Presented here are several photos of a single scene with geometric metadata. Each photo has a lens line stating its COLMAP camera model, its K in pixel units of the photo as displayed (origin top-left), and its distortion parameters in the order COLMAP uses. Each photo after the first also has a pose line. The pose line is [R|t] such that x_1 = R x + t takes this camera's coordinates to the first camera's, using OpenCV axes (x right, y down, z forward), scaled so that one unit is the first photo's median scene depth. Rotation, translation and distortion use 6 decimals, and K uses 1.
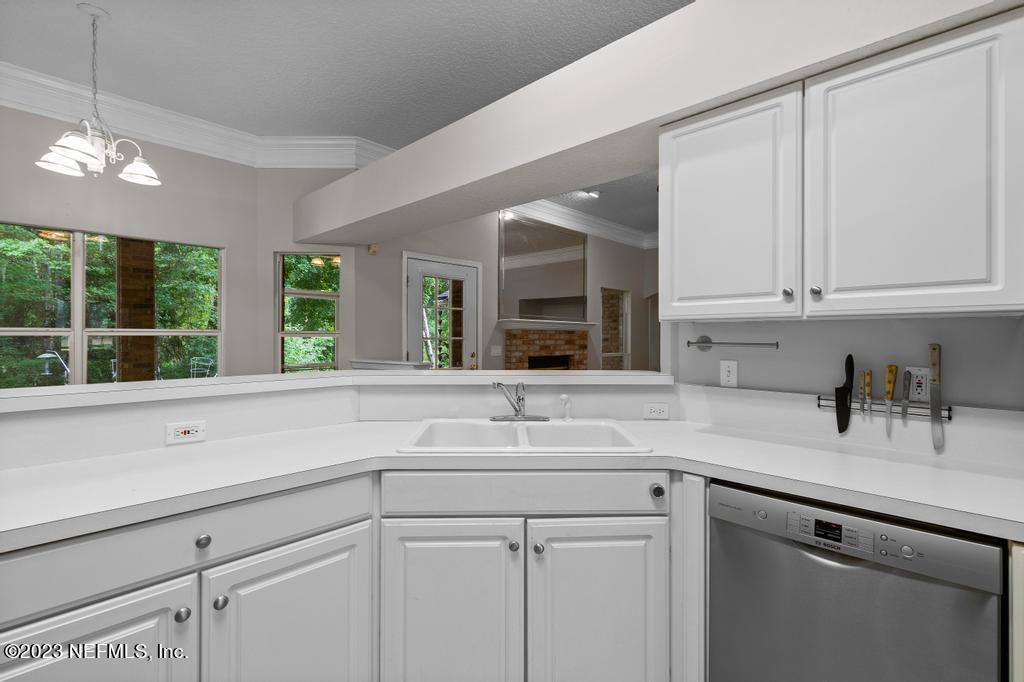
lens RADIAL K [[466.4, 0, 512.0], [0, 466.4, 331.1], [0, 0, 1]] dist [0.001945, 0.000141]
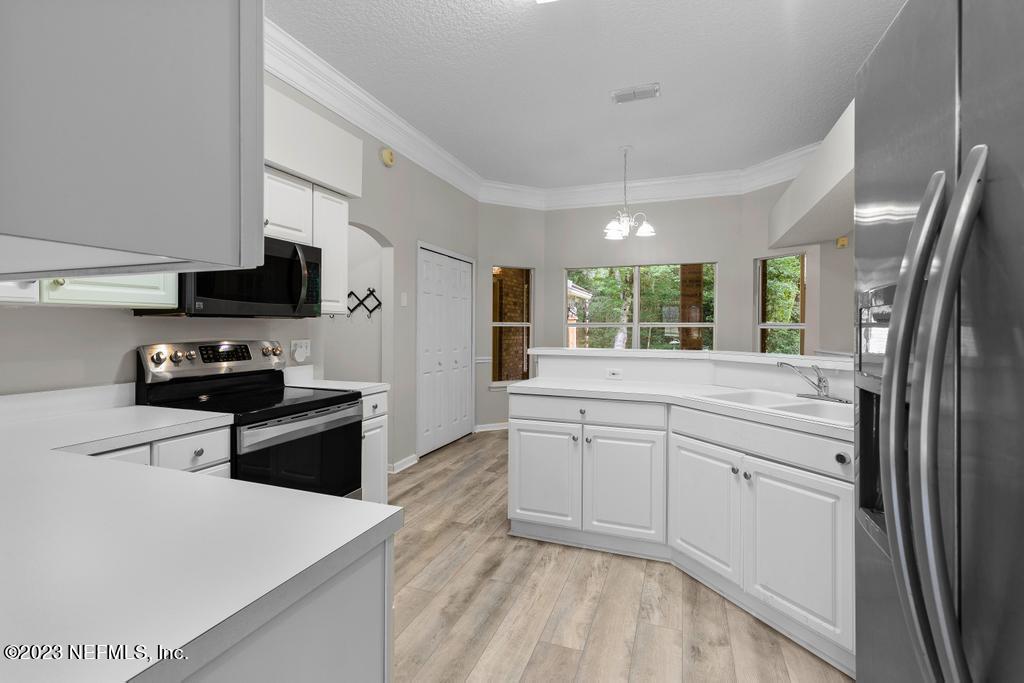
lens RADIAL K [[466.4, 0, 512.0], [0, 466.4, 331.6], [0, 0, 1]] dist [0.001945, 0.000141]
pose [[0.390255, 0.007481, -0.920677, 0.575460], [0.005530, 0.999930, 0.010470, 0.007169], [0.920690, -0.009177, 0.390186, -0.105602]]
